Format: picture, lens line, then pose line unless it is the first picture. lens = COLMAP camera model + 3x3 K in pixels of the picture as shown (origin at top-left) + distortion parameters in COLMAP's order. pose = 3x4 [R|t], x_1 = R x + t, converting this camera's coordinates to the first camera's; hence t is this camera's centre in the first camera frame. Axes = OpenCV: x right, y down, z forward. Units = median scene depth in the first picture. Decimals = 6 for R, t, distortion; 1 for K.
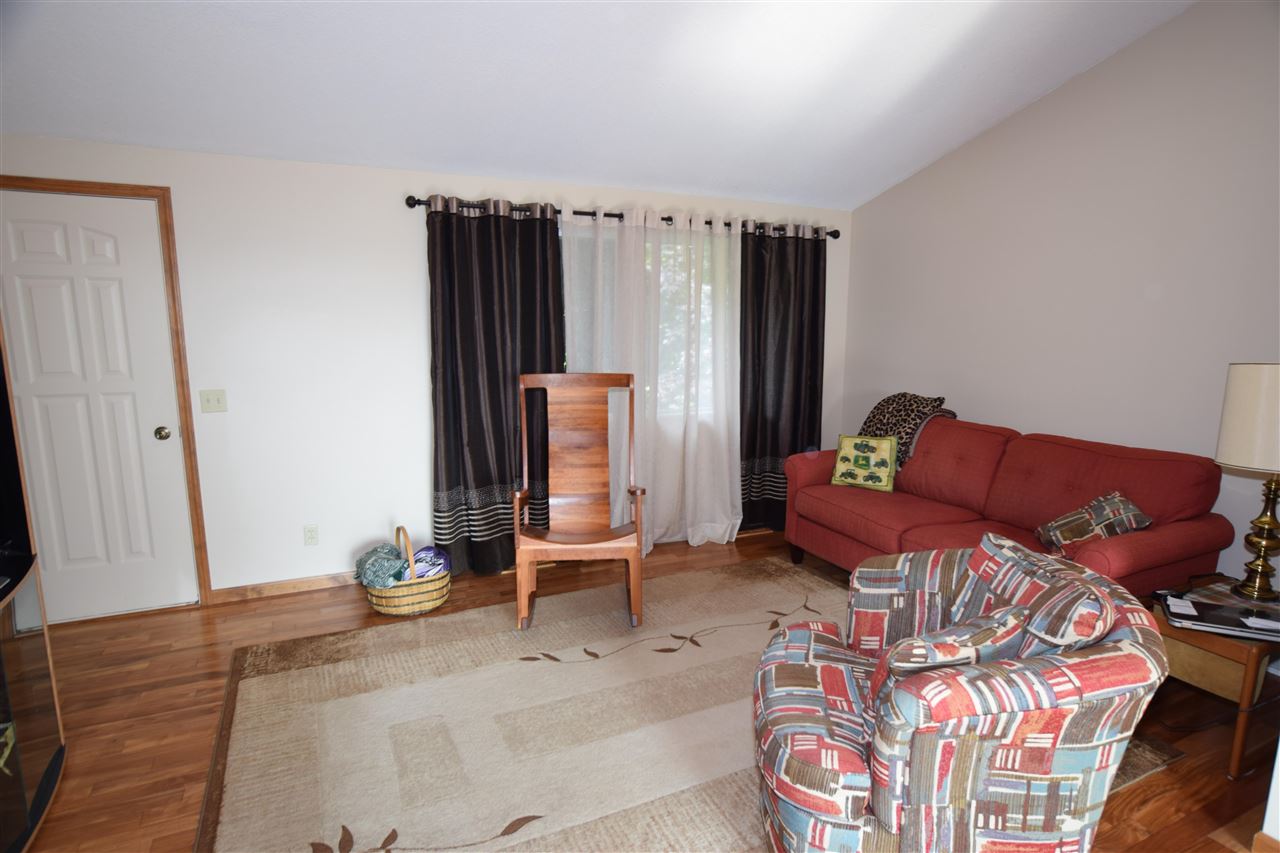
lens RADIAL K [[716.3, 0, 653.9], [0, 716.3, 426.9], [0, 0, 1]] dist [-0.029521, 0.014379]
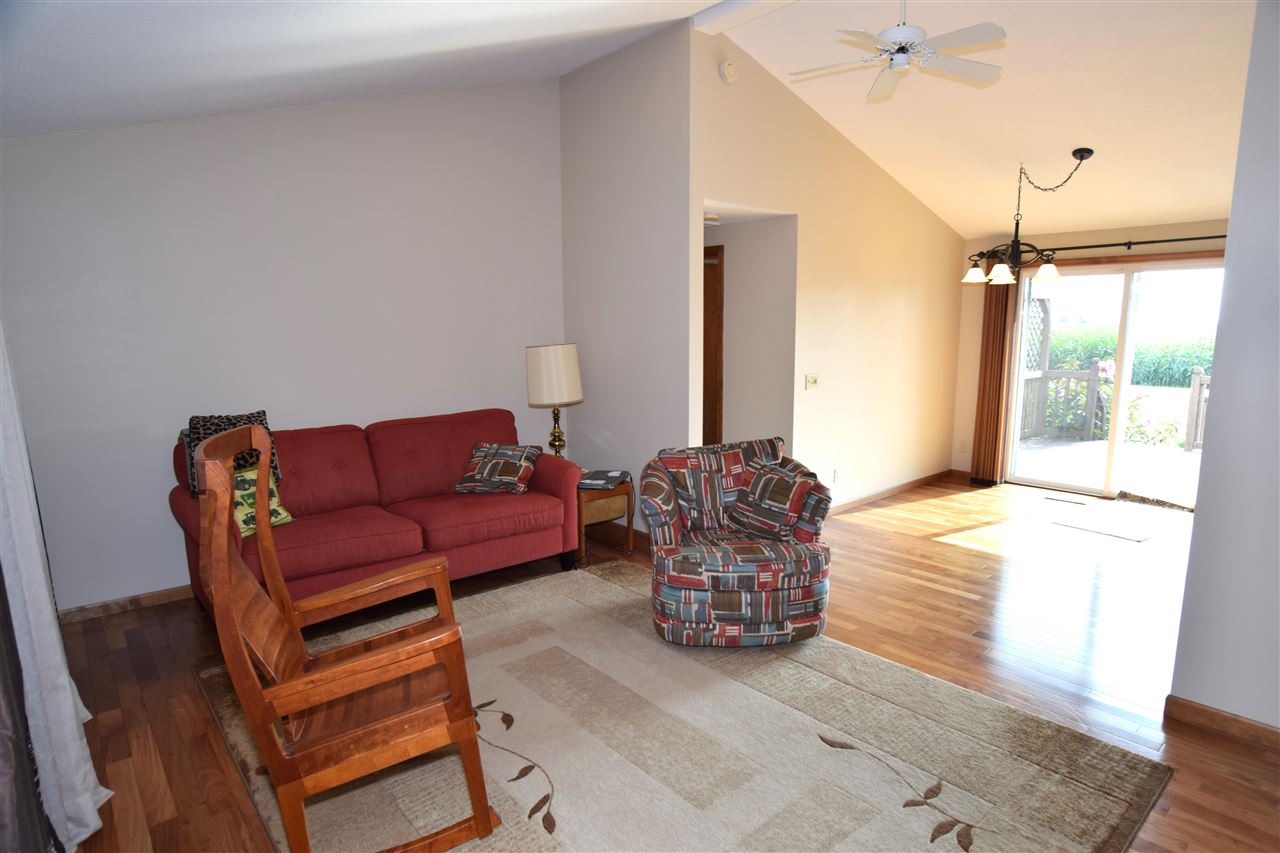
lens RADIAL K [[716.3, 0, 653.2], [0, 716.3, 435.4], [0, 0, 1]] dist [-0.029521, 0.014379]
pose [[-0.251941, -0.159841, 0.954451, -0.645280], [0.150197, 0.967856, 0.201732, -0.129510], [-0.956016, 0.194180, -0.219835, 0.799751]]
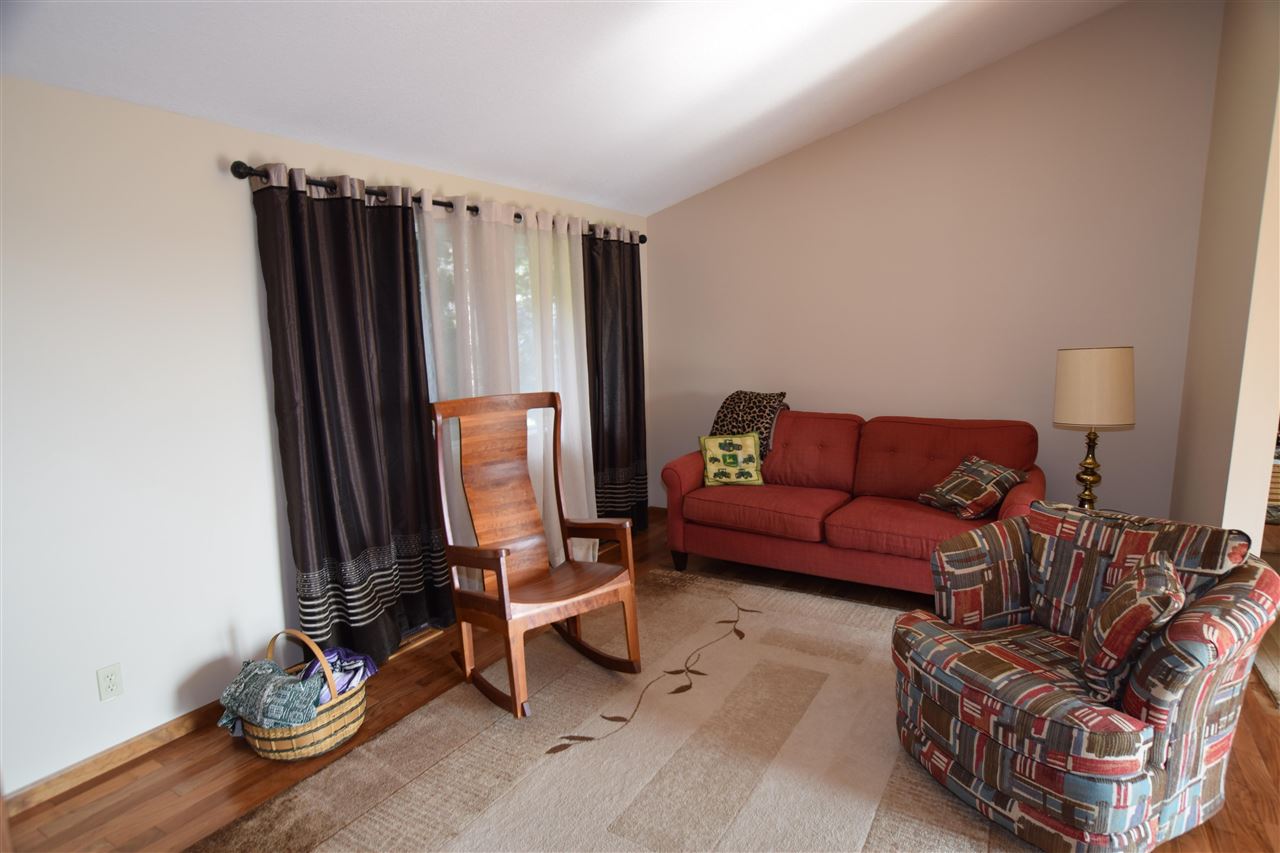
lens RADIAL K [[716.3, 0, 653.4], [0, 716.3, 428.2], [0, 0, 1]] dist [-0.029521, 0.014379]
pose [[0.837711, -0.101371, 0.536622, -0.392086], [0.104959, 0.994188, 0.023959, -0.037371], [-0.535932, 0.036253, 0.843482, 0.198989]]
